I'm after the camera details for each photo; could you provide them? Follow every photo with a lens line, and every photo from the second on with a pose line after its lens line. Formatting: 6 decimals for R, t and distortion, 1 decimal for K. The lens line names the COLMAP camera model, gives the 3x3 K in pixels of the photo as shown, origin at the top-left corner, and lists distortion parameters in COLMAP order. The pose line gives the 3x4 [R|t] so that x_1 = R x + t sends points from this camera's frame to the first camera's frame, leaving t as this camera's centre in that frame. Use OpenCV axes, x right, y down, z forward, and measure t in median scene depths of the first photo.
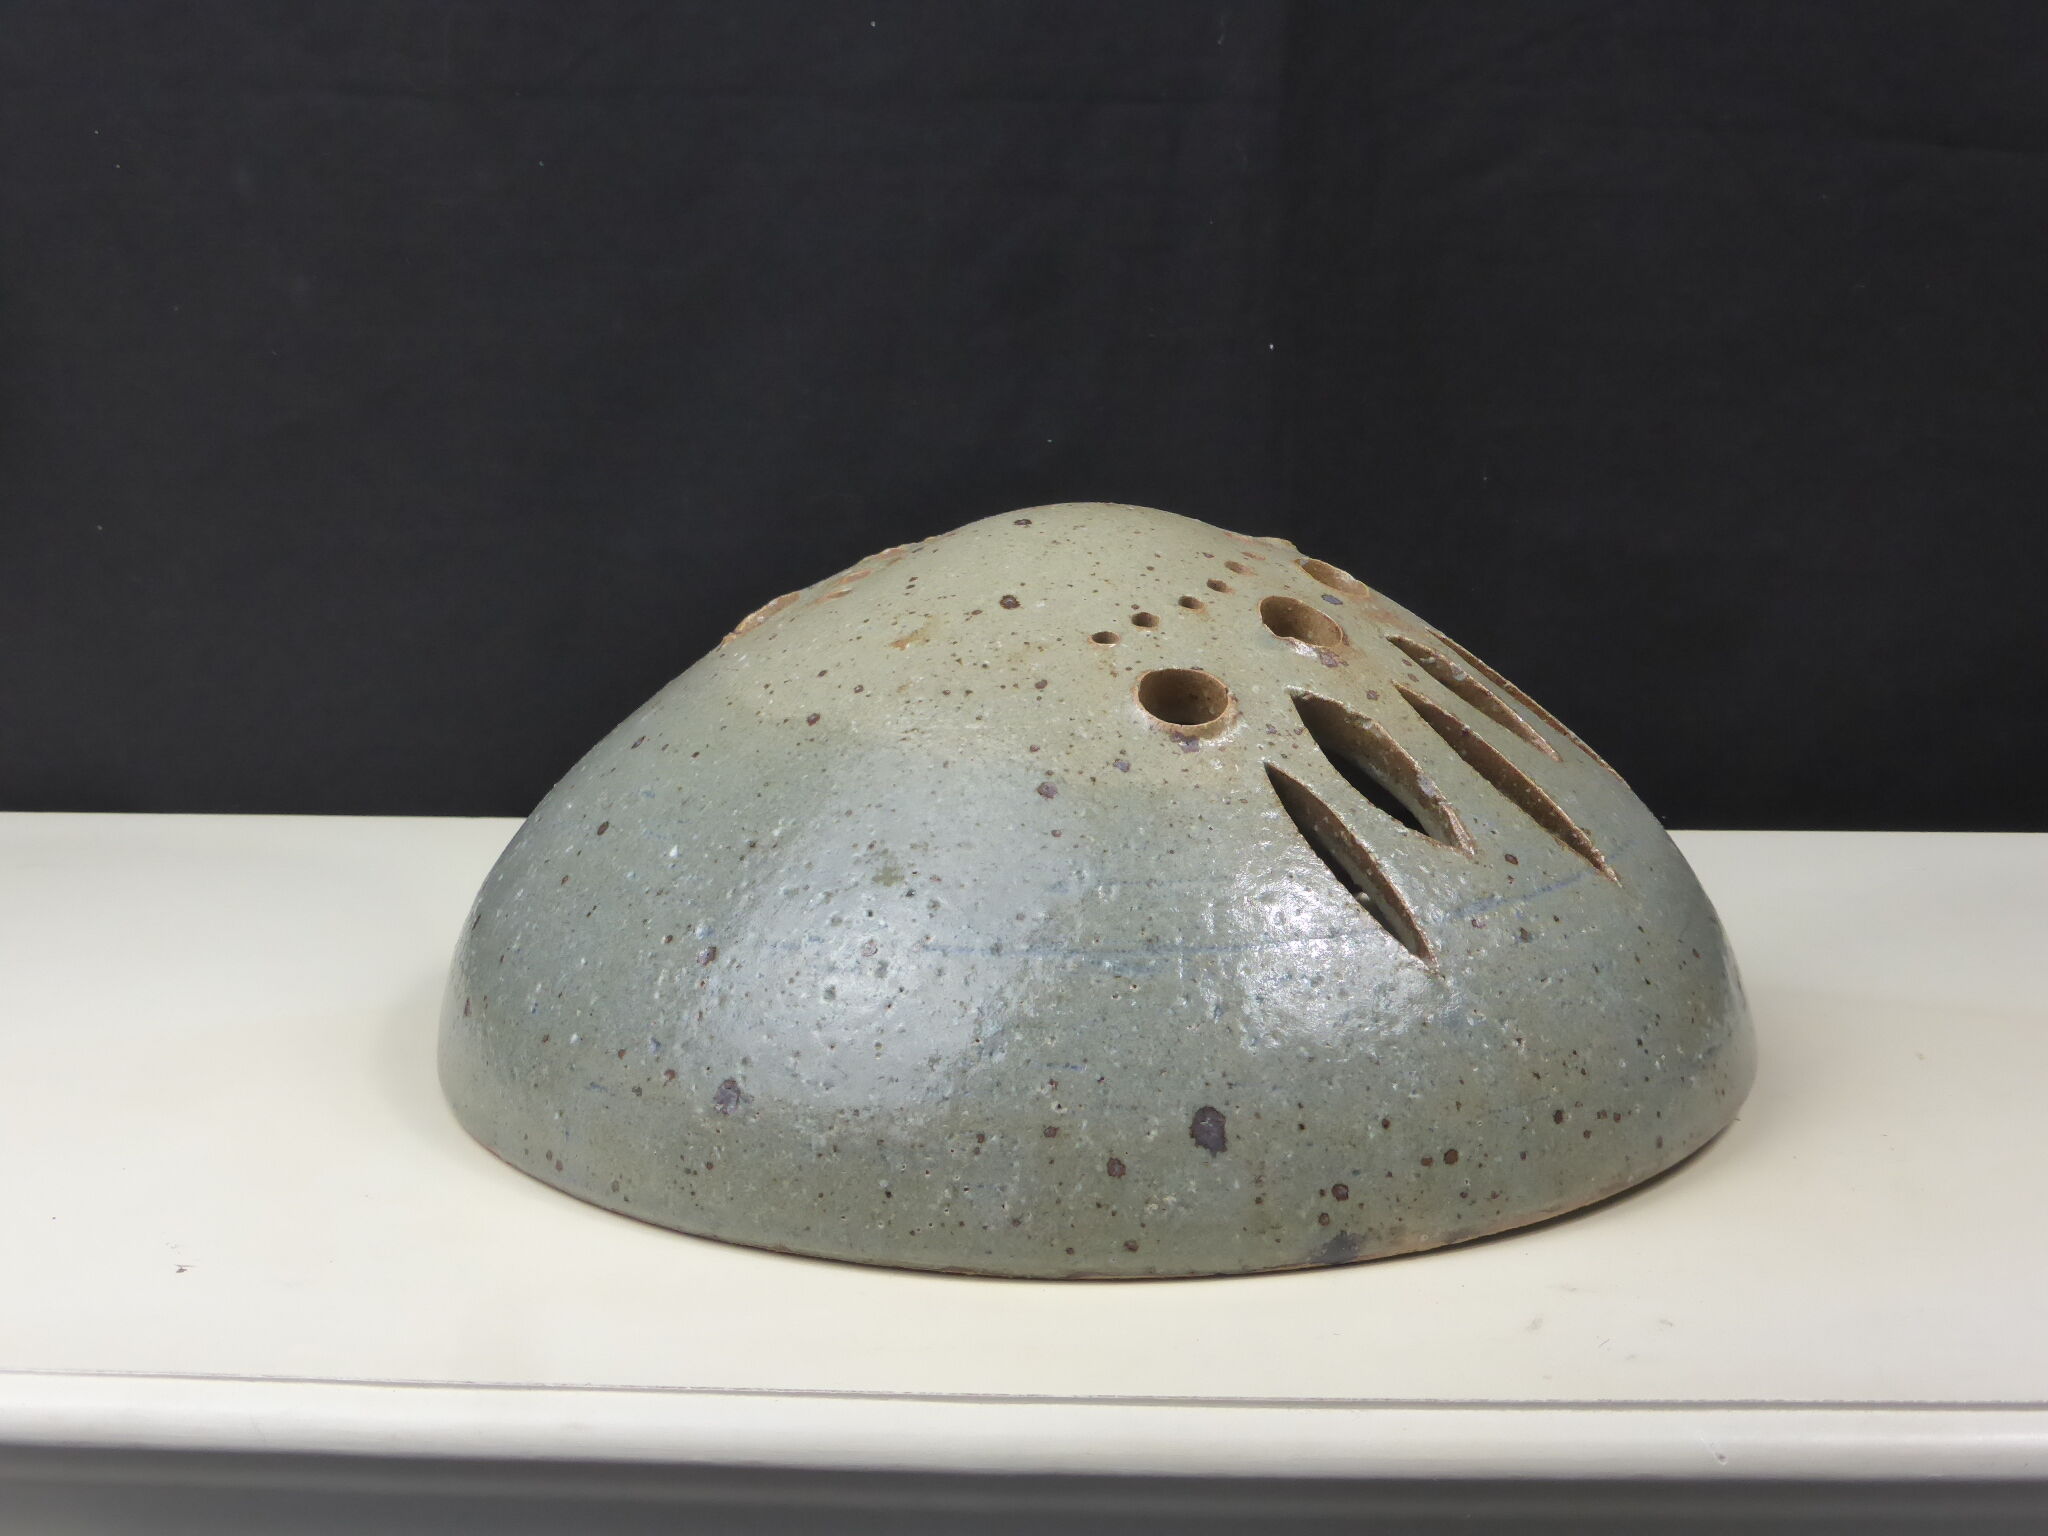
lens RADIAL K [[3223.8, 0, 1024.0], [0, 3223.8, 768.0], [0, 0, 1]] dist [-0.024638, -0.036002]
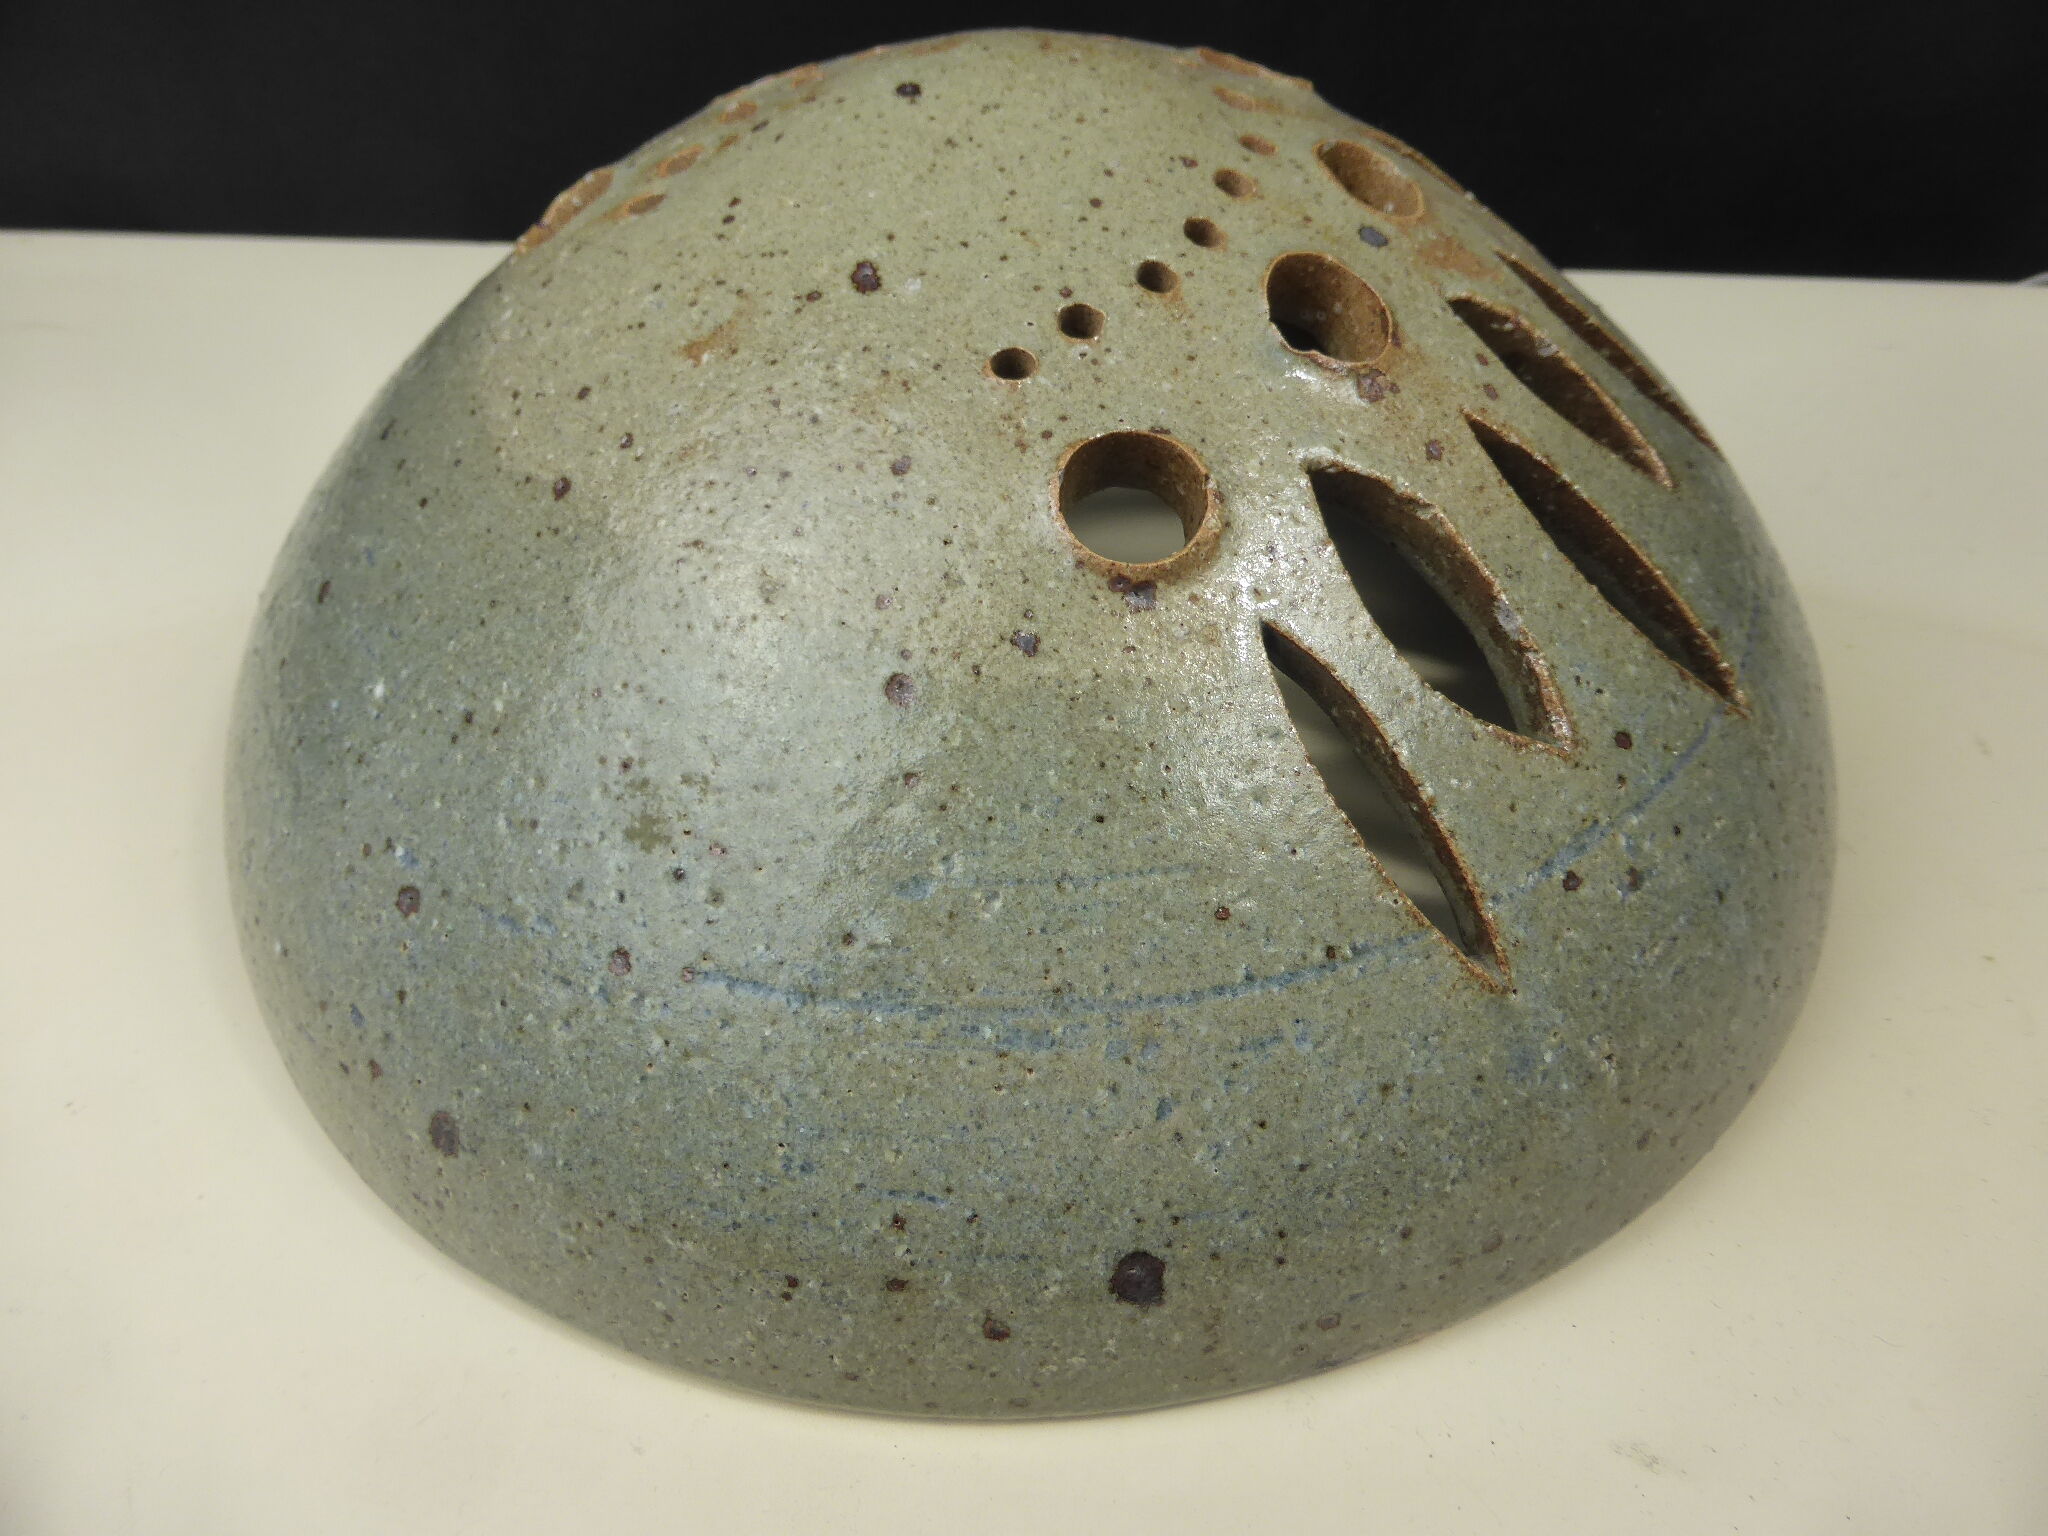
lens RADIAL K [[1511.2, 0, 1034.1], [0, 1511.2, 815.0], [0, 0, 1]] dist [-0.099034, 0.251922]
pose [[0.999510, 0.018411, -0.025298, 0.039445], [-0.002945, 0.860306, 0.509769, -0.116009], [0.031149, -0.509445, 0.859939, 0.736402]]
